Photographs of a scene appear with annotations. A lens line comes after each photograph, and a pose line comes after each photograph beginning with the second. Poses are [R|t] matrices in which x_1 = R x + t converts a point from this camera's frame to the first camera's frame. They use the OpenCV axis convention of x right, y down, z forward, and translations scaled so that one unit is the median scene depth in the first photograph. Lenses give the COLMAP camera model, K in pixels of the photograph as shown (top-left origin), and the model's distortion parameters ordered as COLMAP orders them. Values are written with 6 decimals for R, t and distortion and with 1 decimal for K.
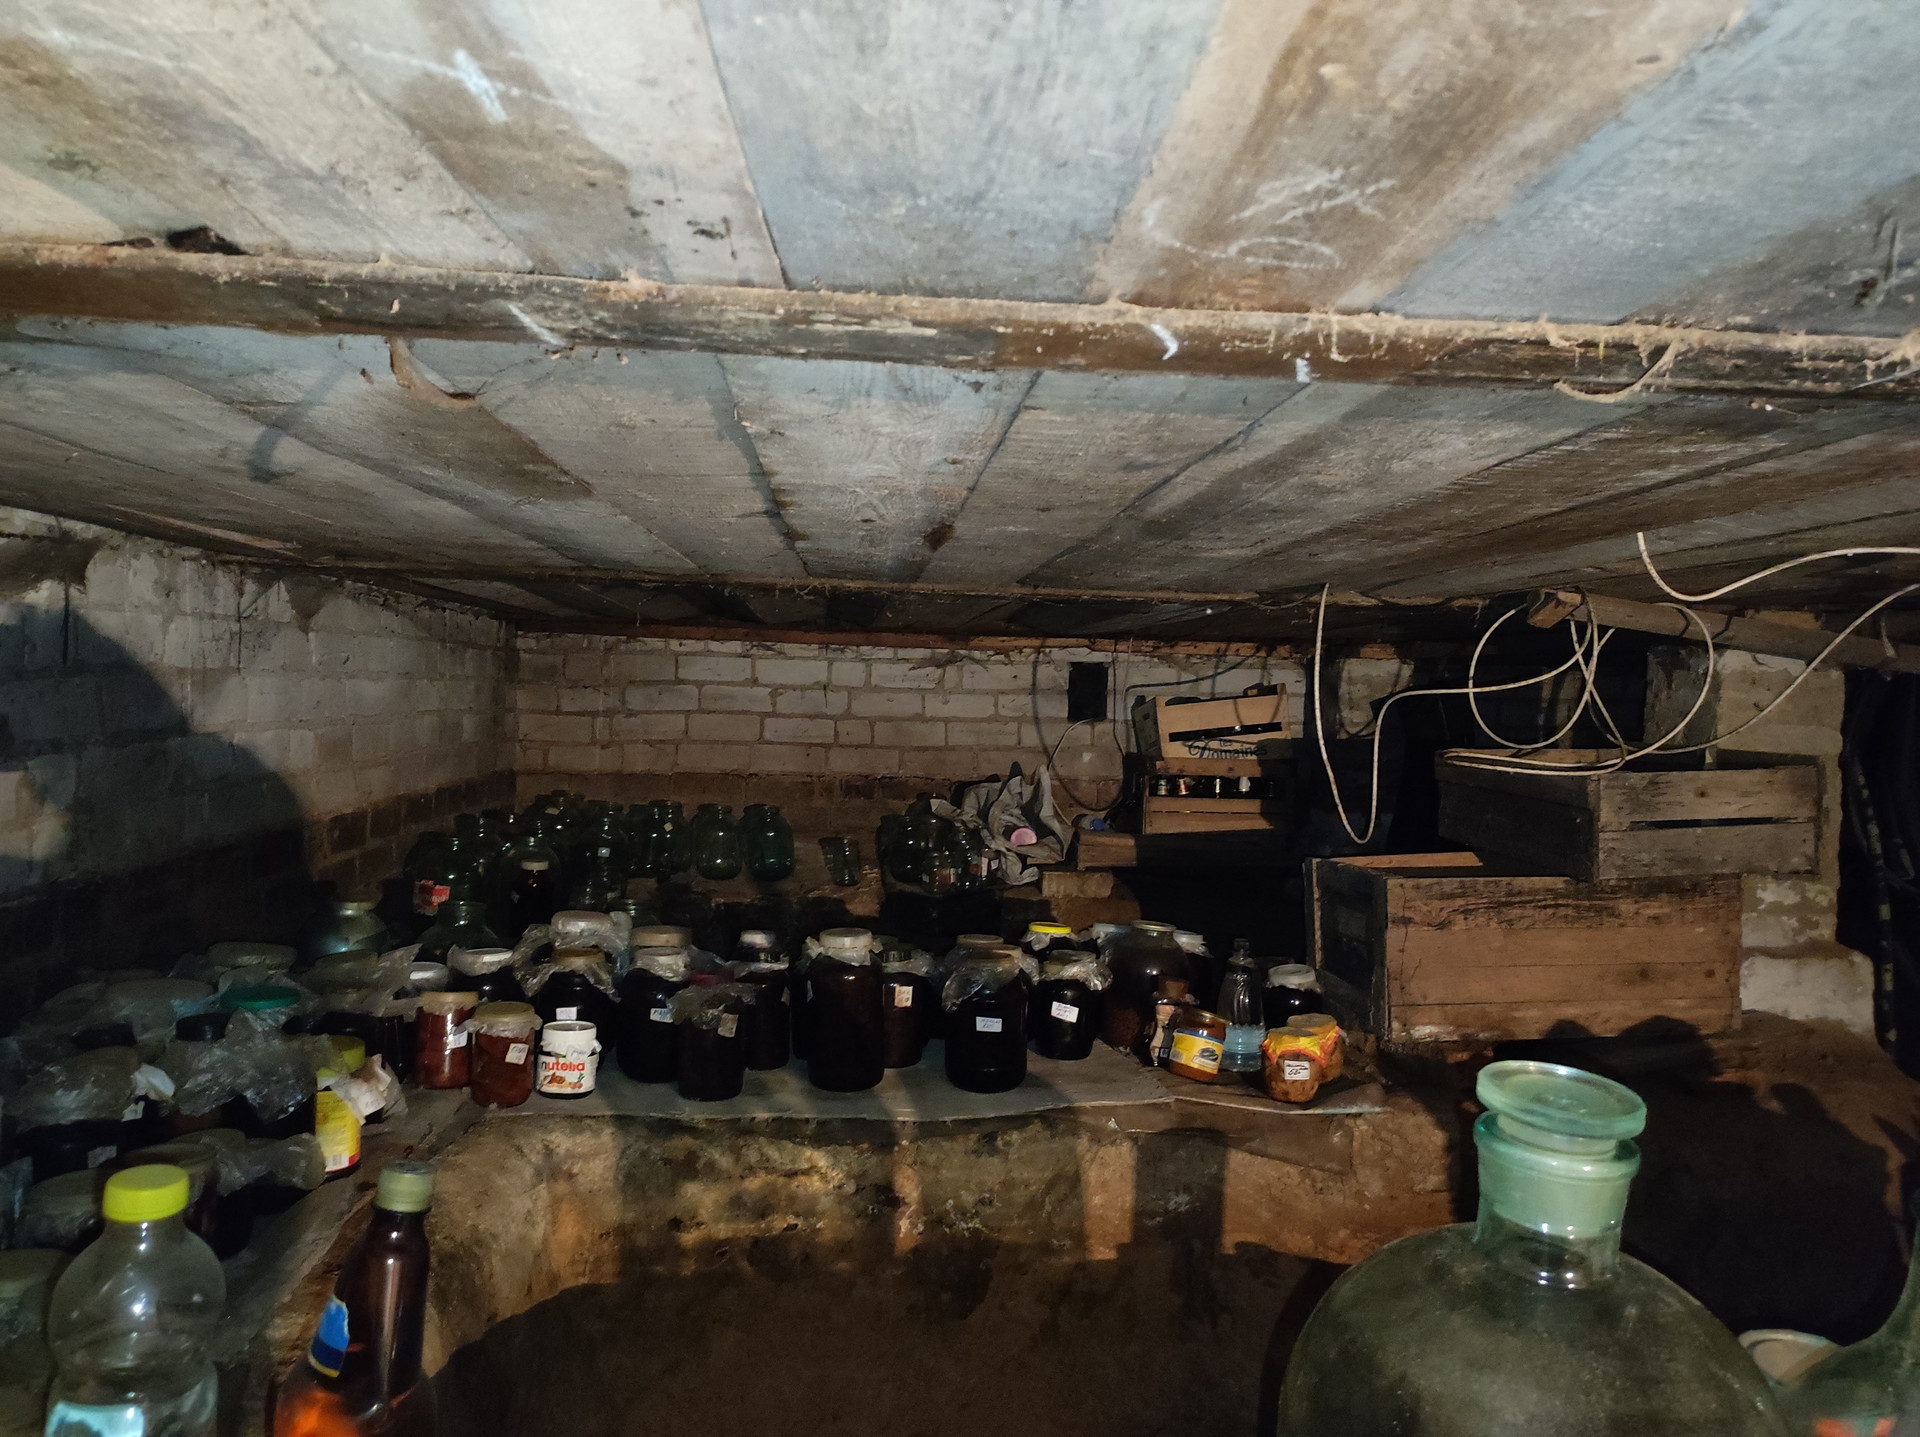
lens RADIAL K [[1416.6, 0, 966.6], [0, 1416.6, 719.5], [0, 0, 1]] dist [0.036265, -0.019980]
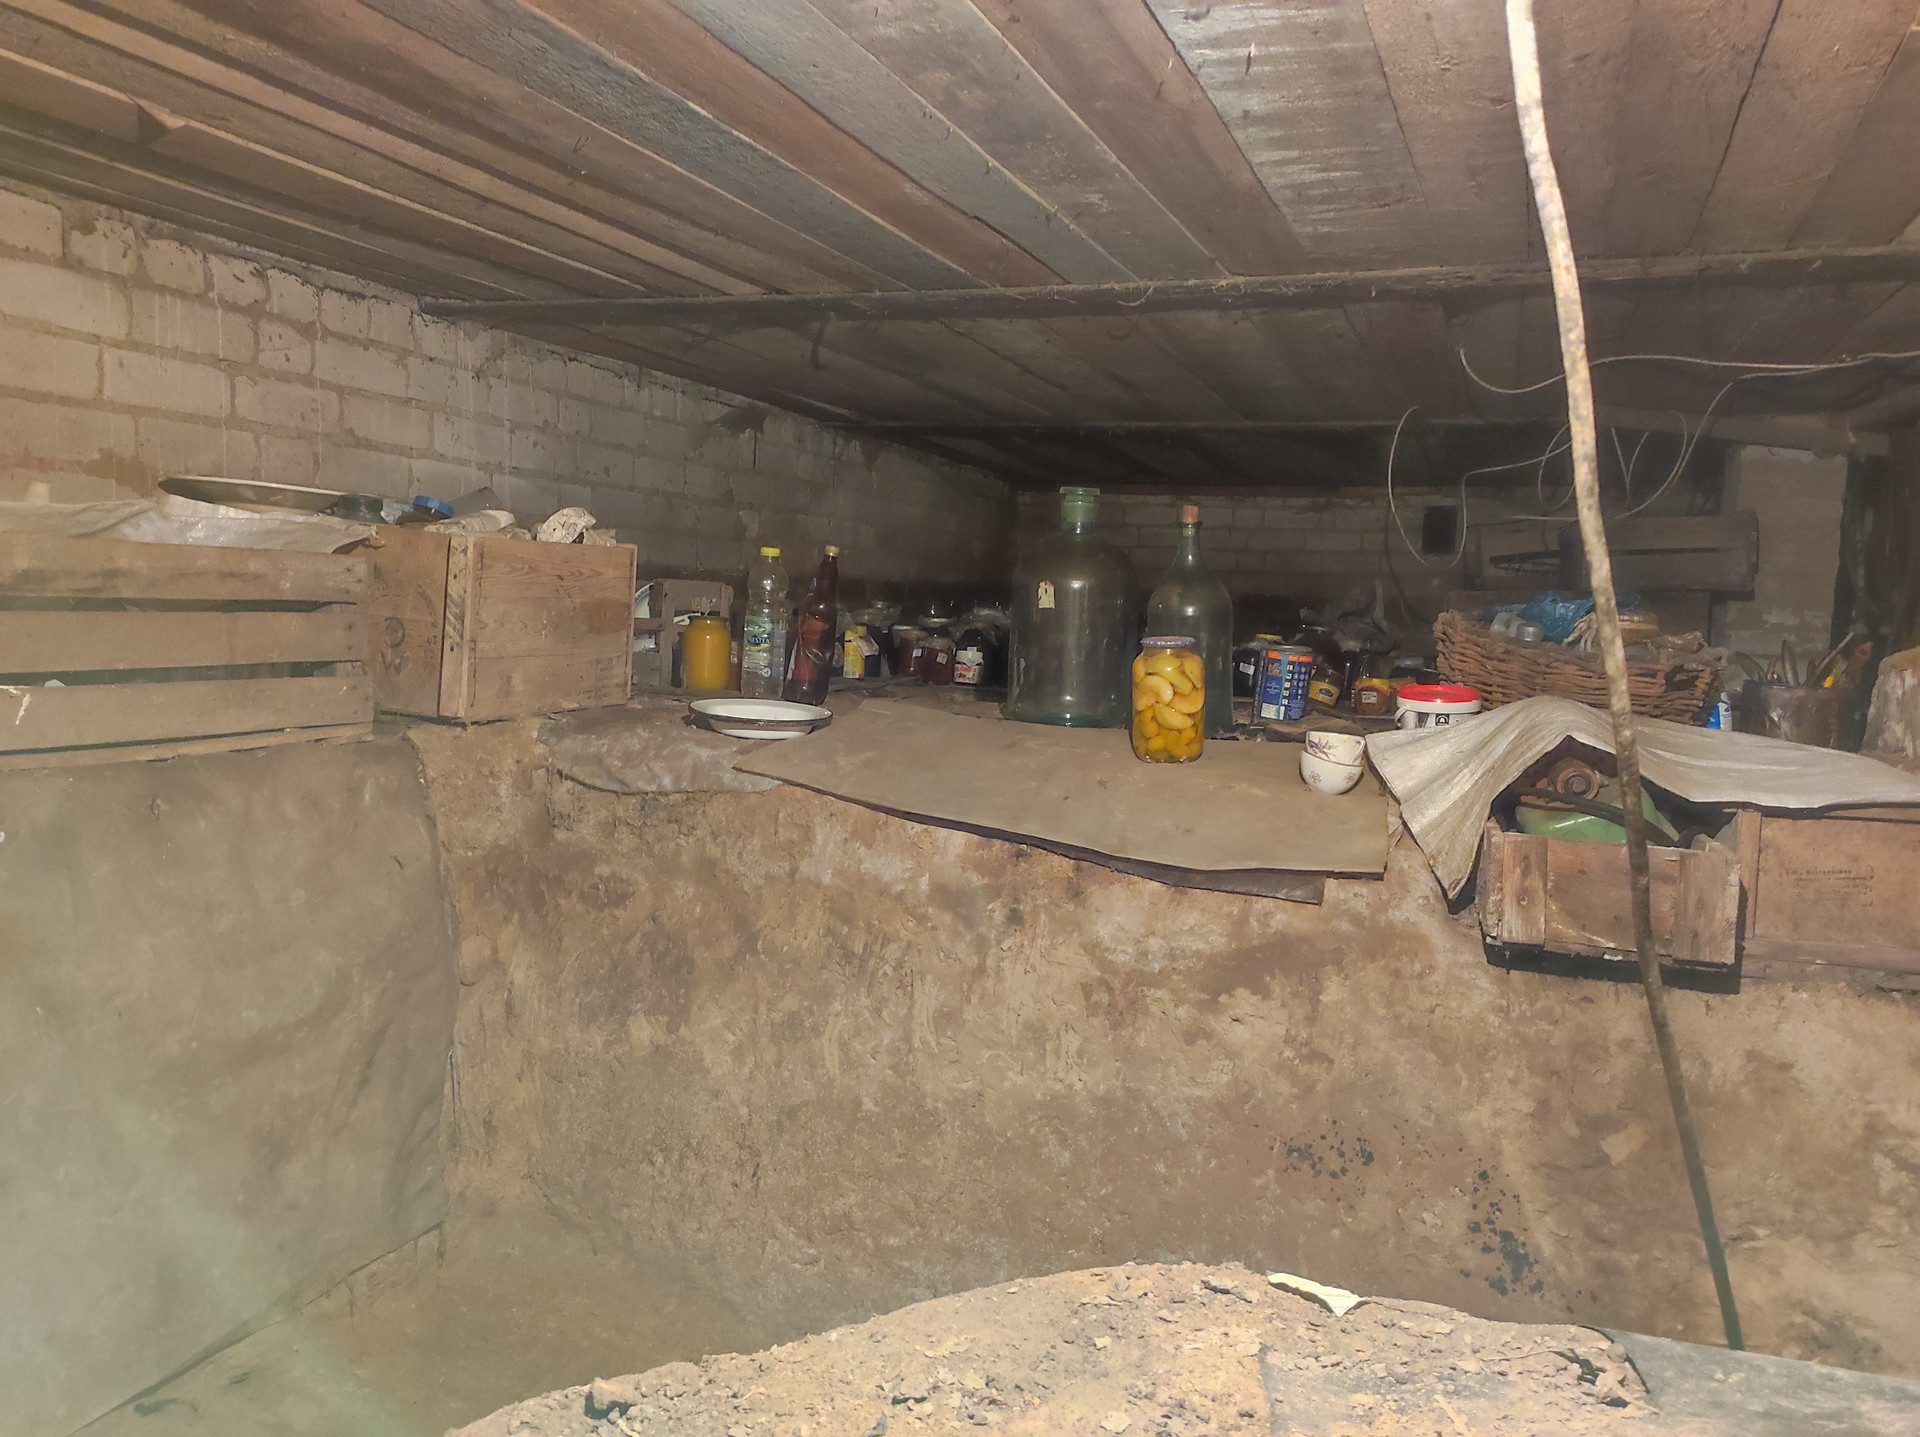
lens RADIAL K [[1416.6, 0, 960.7], [0, 1416.6, 712.2], [0, 0, 1]] dist [0.036265, -0.019980]
pose [[0.913252, 0.040968, -0.405330, 0.384265], [-0.021717, 0.998412, 0.051983, 0.152179], [0.406816, -0.038671, 0.912691, -0.601518]]
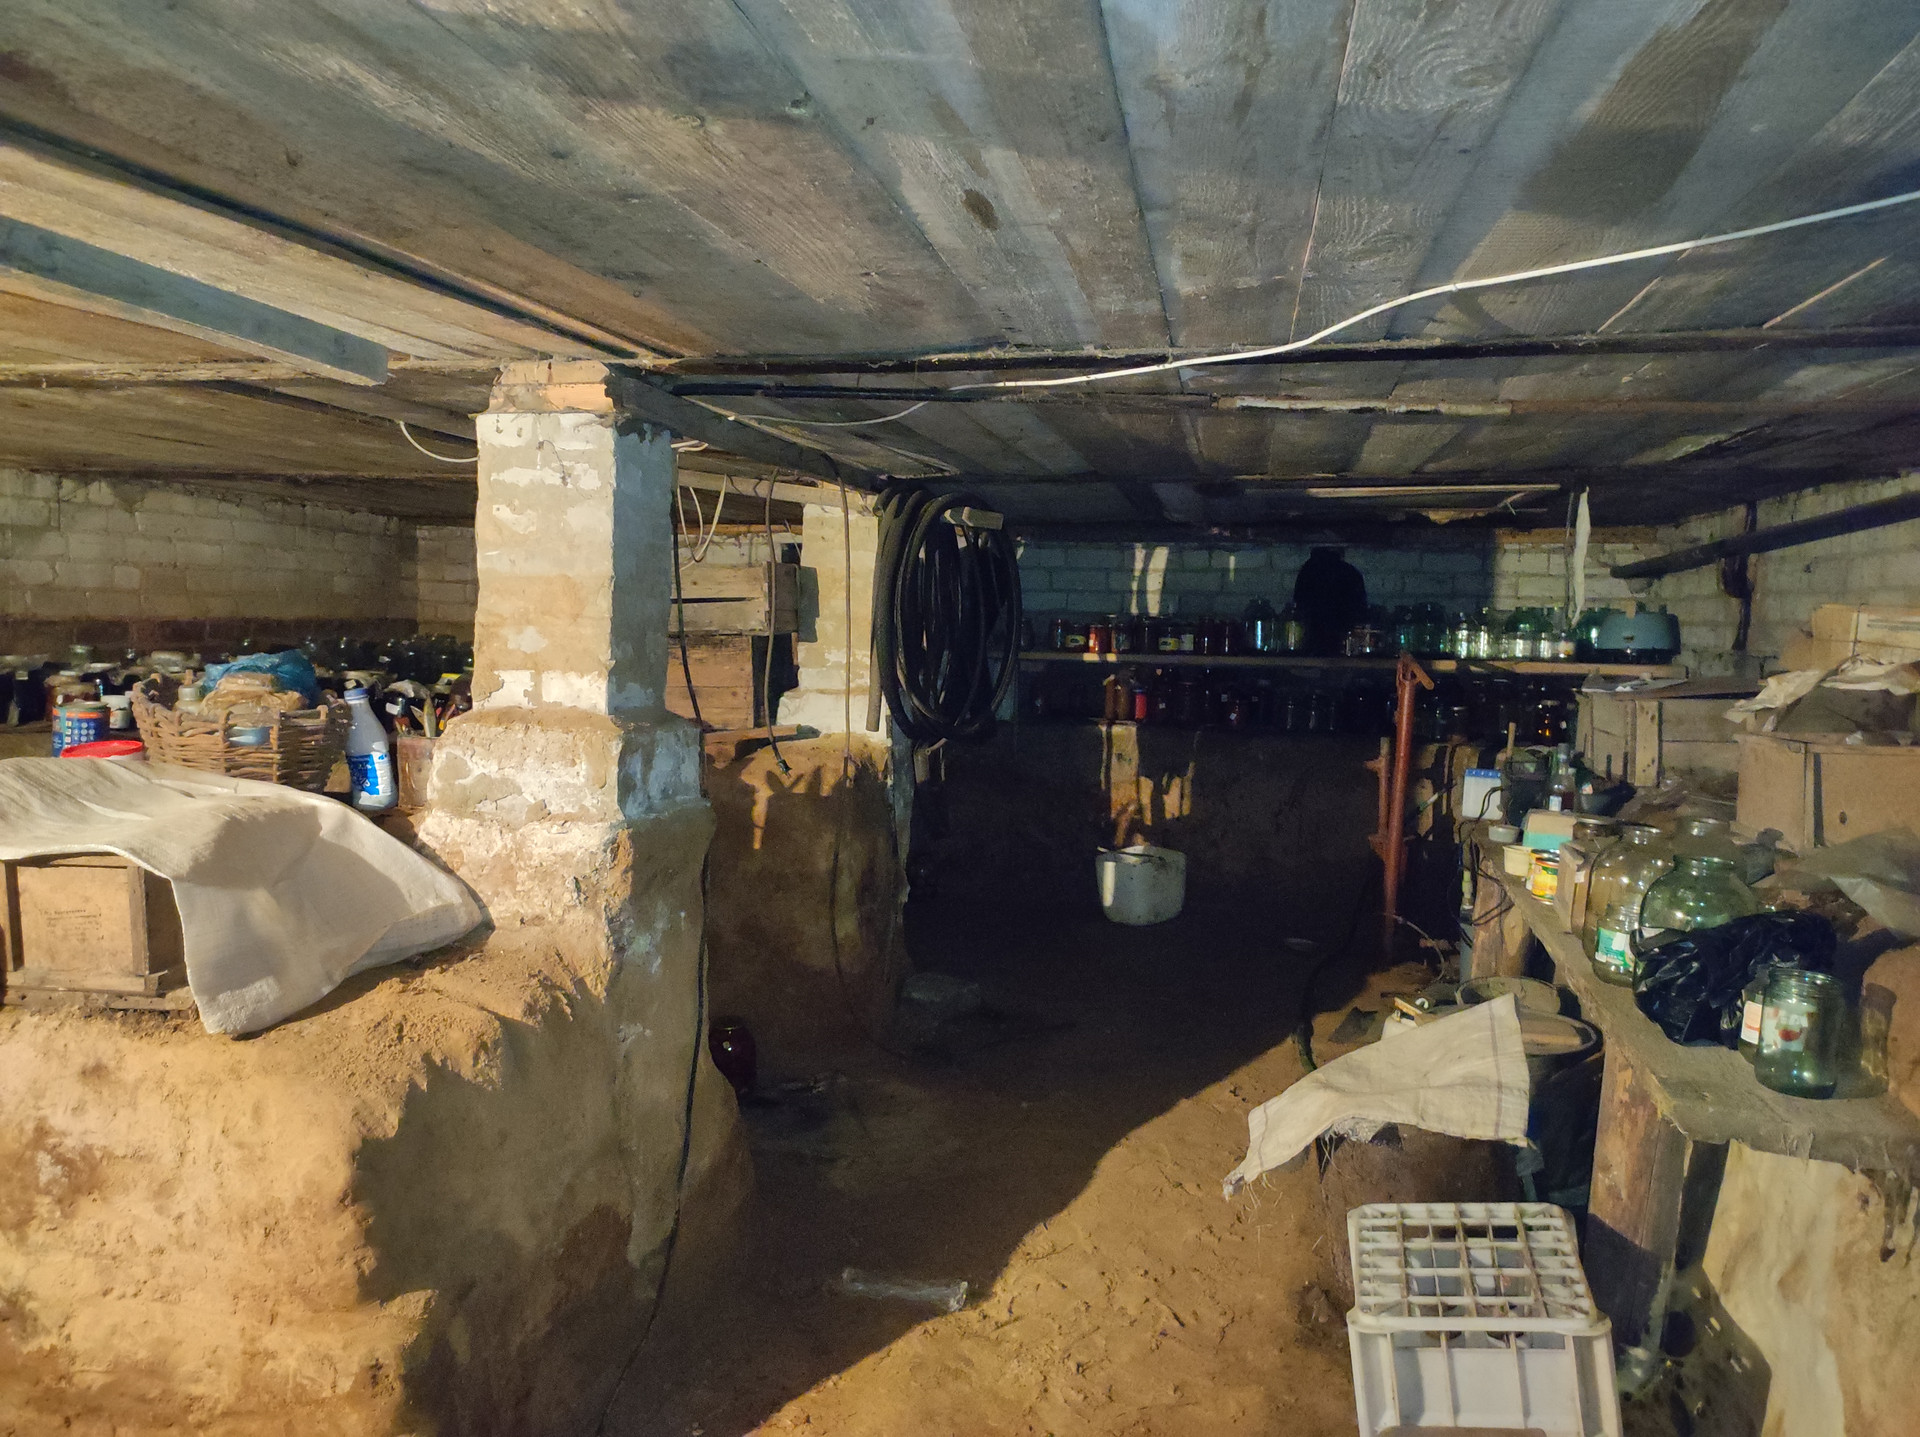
lens RADIAL K [[1416.6, 0, 972.2], [0, 1416.6, 714.4], [0, 0, 1]] dist [0.036265, -0.019980]
pose [[0.963828, 0.018849, -0.265858, 1.078349], [-0.007943, 0.999085, 0.042035, 0.113170], [0.266407, -0.038403, 0.963095, -0.465247]]
